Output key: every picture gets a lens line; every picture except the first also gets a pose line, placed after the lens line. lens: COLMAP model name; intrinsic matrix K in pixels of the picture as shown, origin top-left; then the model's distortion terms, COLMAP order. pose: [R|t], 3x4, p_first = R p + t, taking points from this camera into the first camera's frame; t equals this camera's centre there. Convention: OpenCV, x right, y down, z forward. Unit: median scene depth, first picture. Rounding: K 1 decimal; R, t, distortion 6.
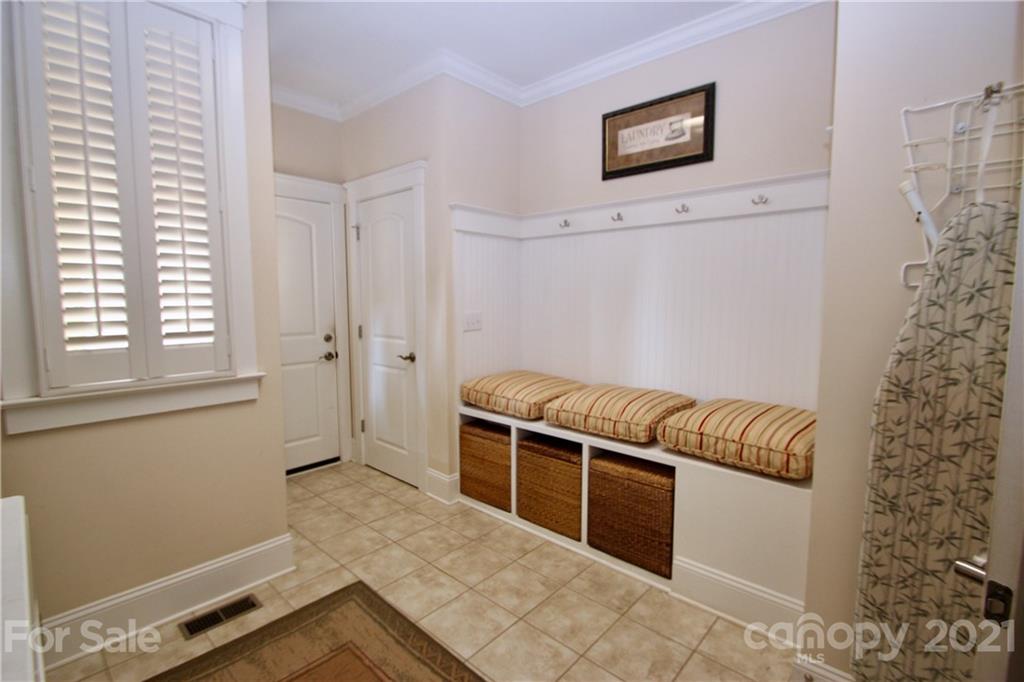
lens RADIAL K [[475.5, 0, 510.9], [0, 475.5, 339.6], [0, 0, 1]] dist [-0.005247, -0.004100]
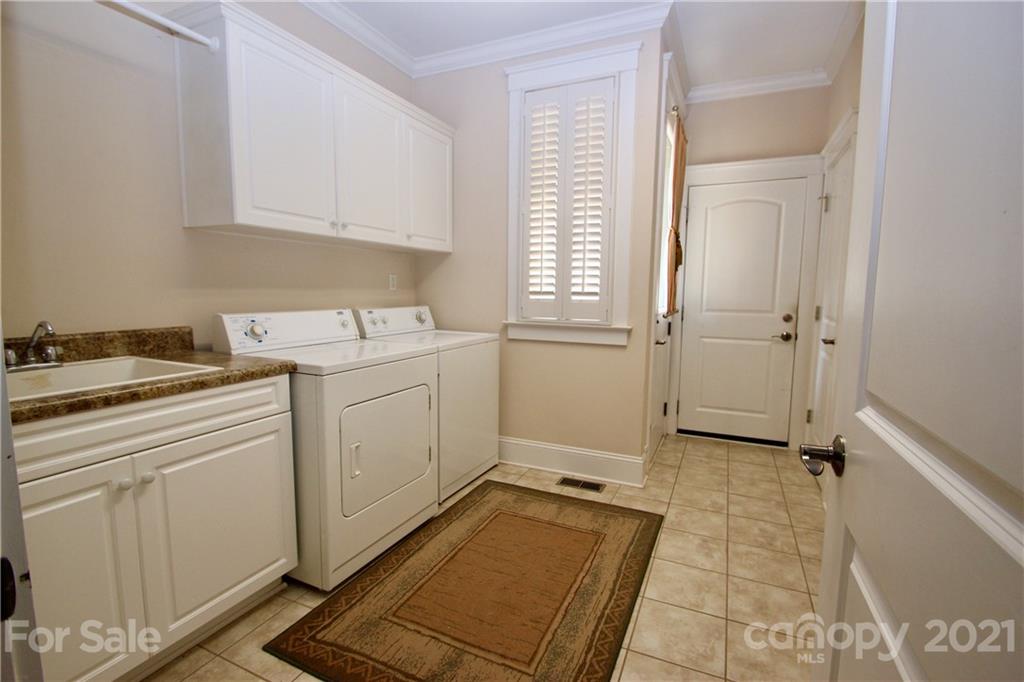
lens RADIAL K [[475.5, 0, 511.0], [0, 475.5, 339.7], [0, 0, 1]] dist [-0.005247, -0.004100]
pose [[0.295083, 0.105957, -0.949578, 0.590392], [-0.100175, 0.991786, 0.079537, 0.031294], [0.950206, 0.071654, 0.303274, 0.262534]]
